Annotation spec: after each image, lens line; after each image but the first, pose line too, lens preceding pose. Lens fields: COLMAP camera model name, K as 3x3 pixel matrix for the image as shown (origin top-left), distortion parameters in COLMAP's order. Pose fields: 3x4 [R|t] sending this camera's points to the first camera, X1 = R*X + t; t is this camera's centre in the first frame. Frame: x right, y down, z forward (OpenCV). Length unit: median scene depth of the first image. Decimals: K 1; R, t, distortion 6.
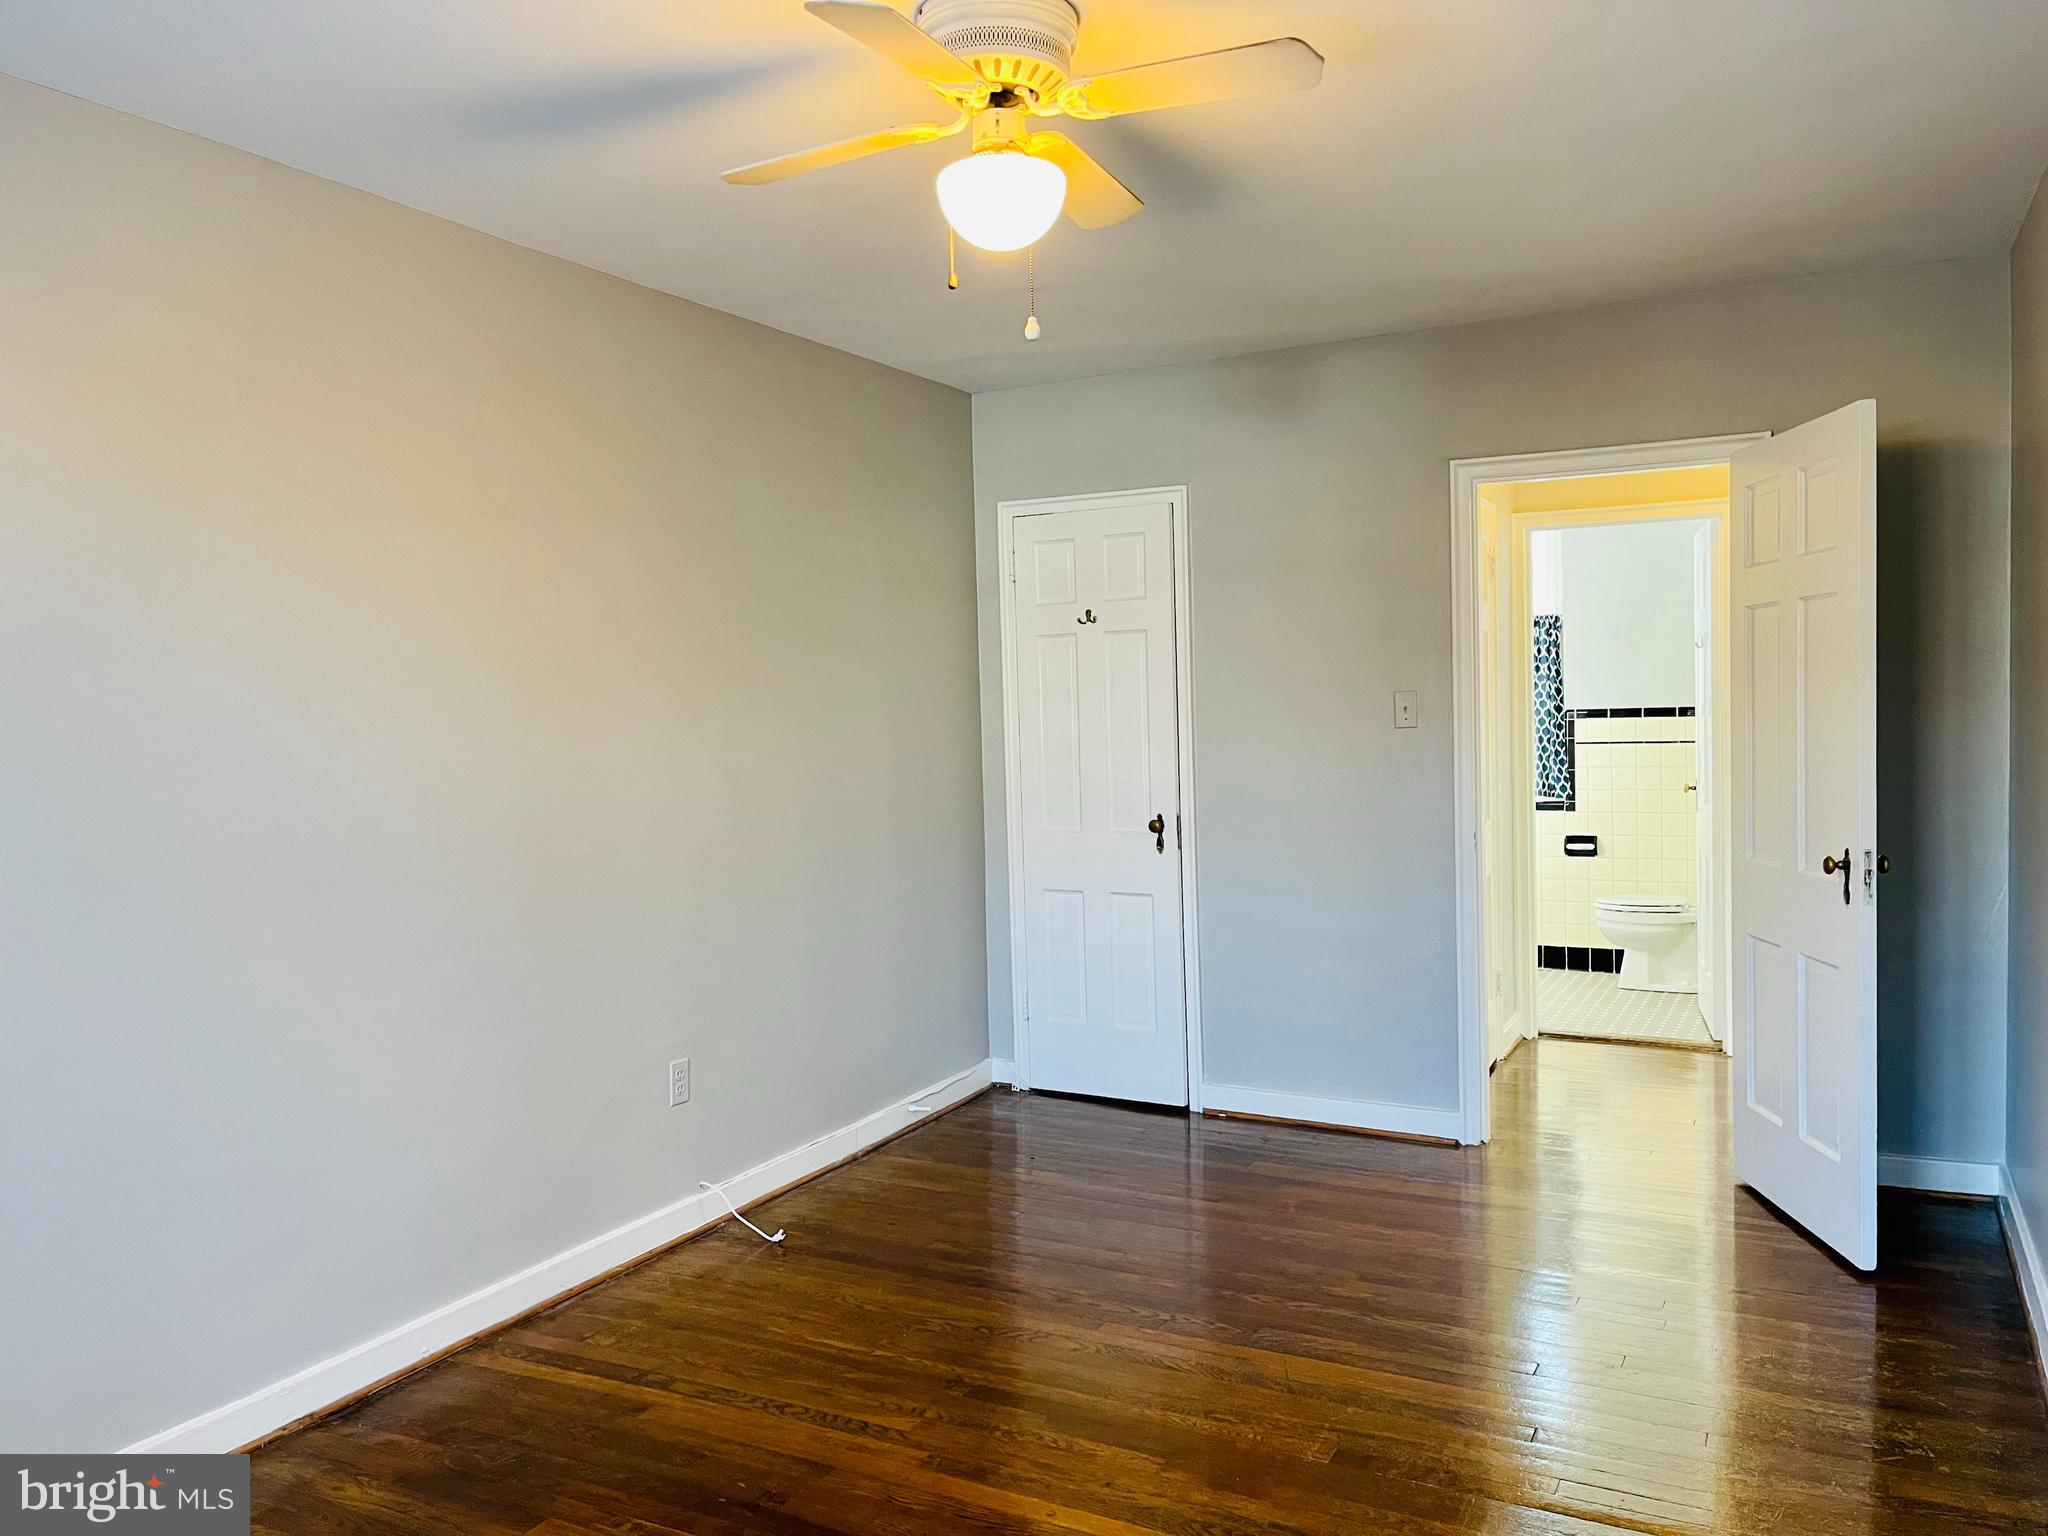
lens RADIAL K [[1543.9, 0, 1041.0], [0, 1543.9, 766.8], [0, 0, 1]] dist [0.070084, -0.090615]
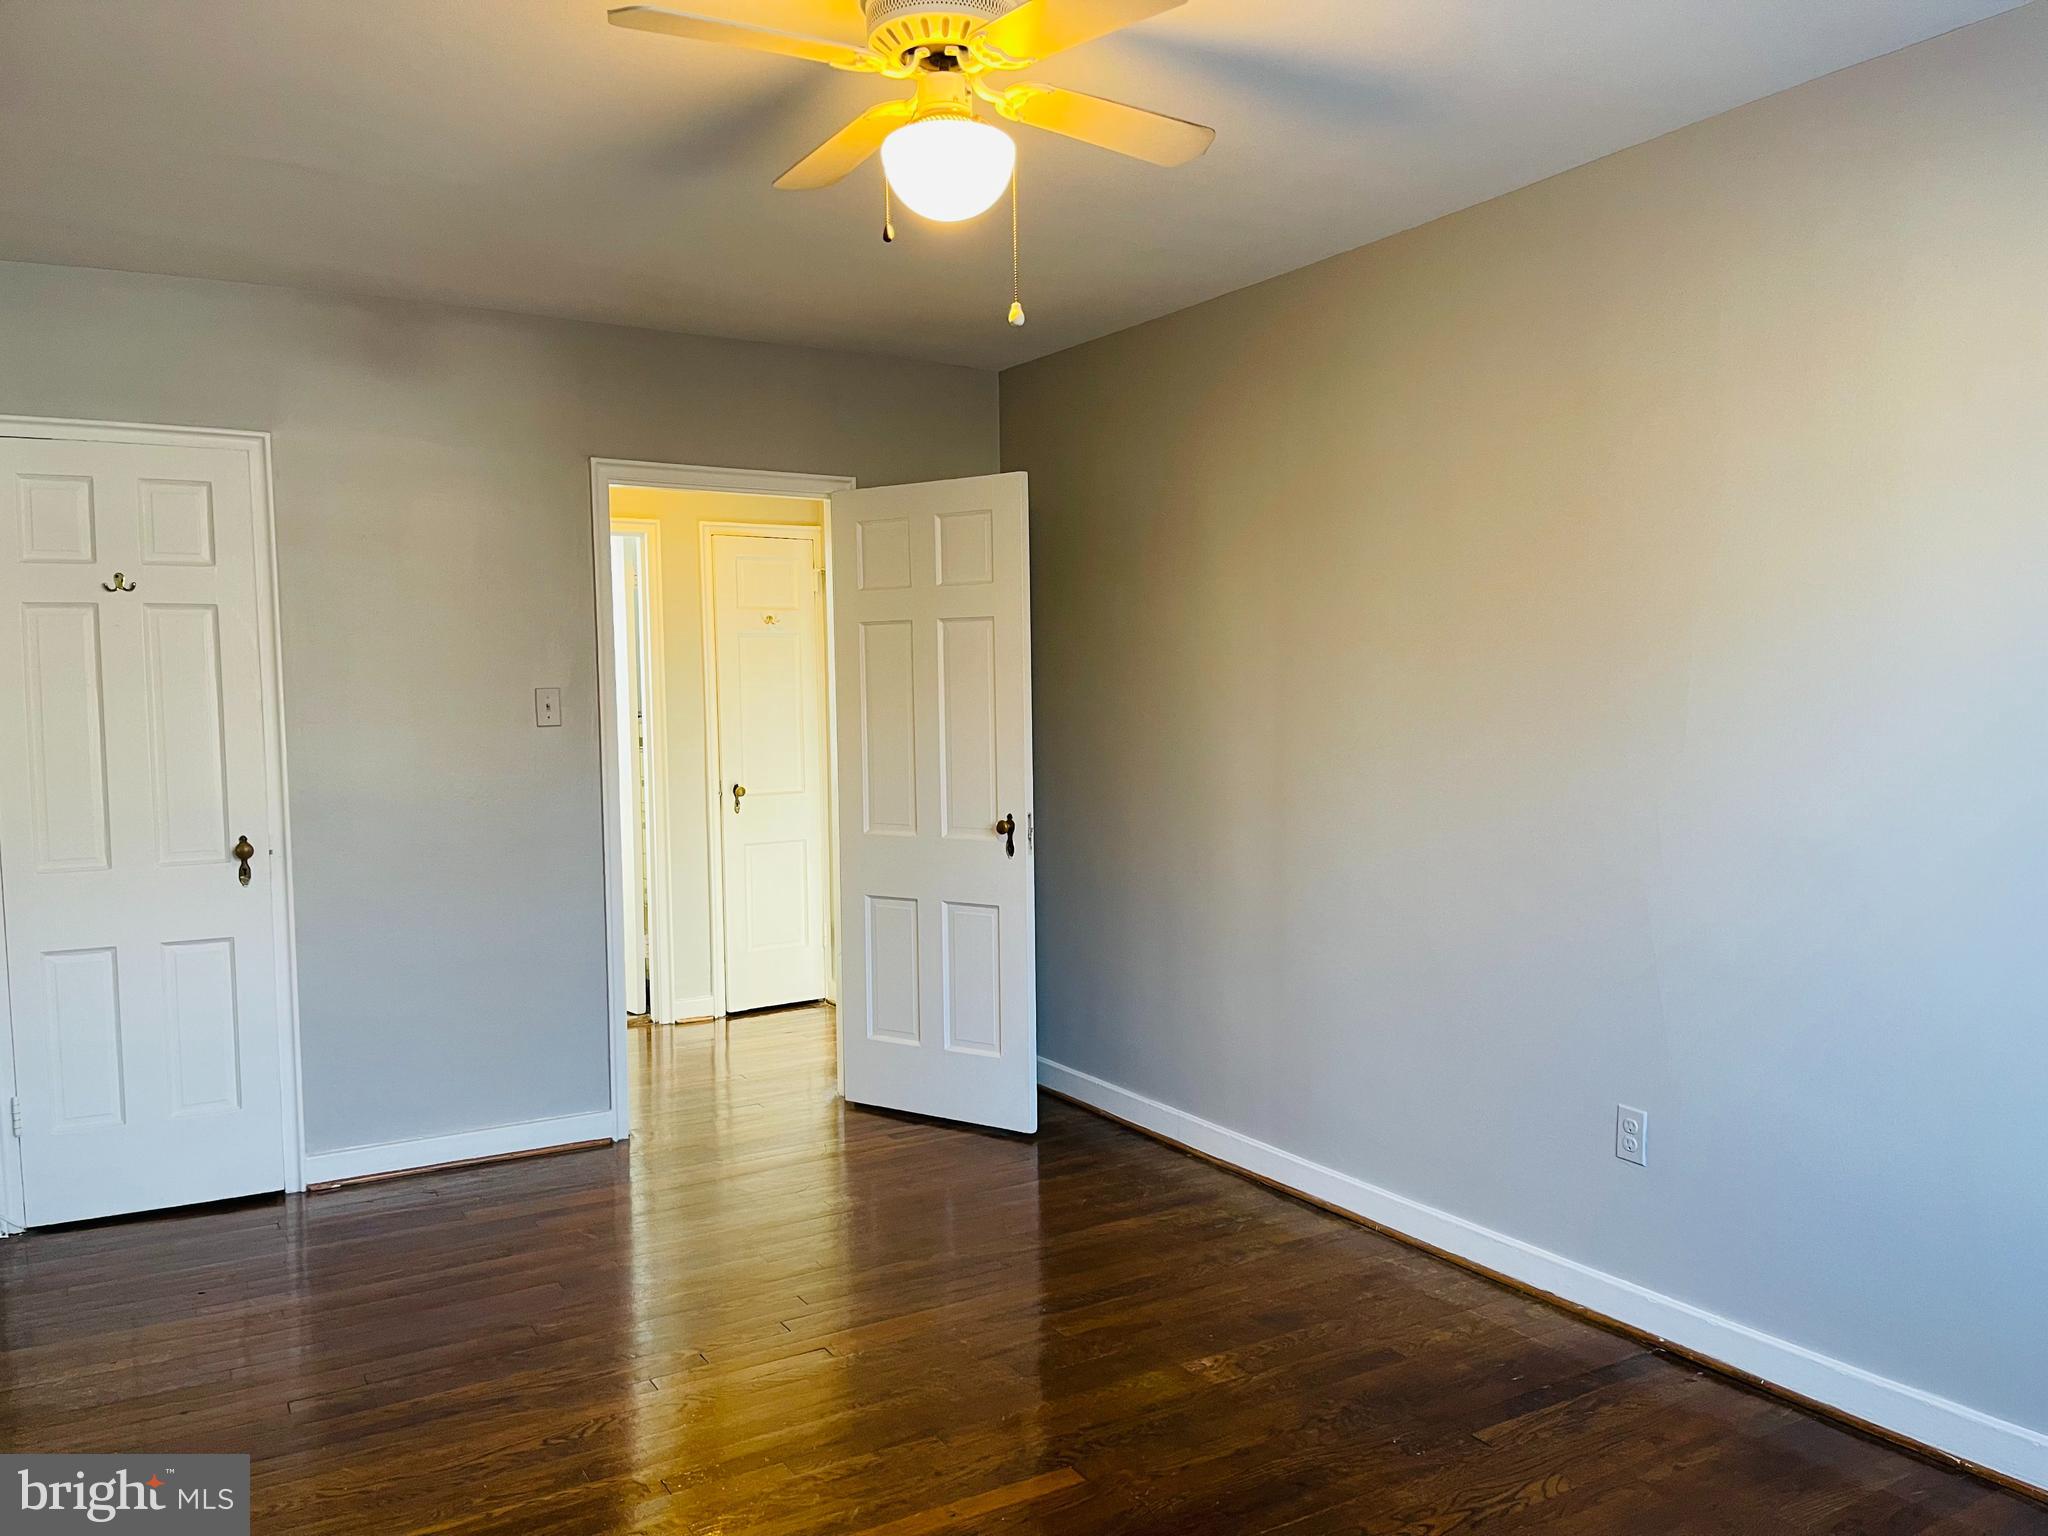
lens RADIAL K [[1543.9, 0, 1046.1], [0, 1543.9, 770.5], [0, 0, 1]] dist [0.070084, -0.090615]
pose [[0.510425, -0.029264, 0.859424, -0.436046], [0.035076, 0.999298, 0.013195, 0.000368], [-0.859206, 0.023410, 0.511093, 0.239107]]
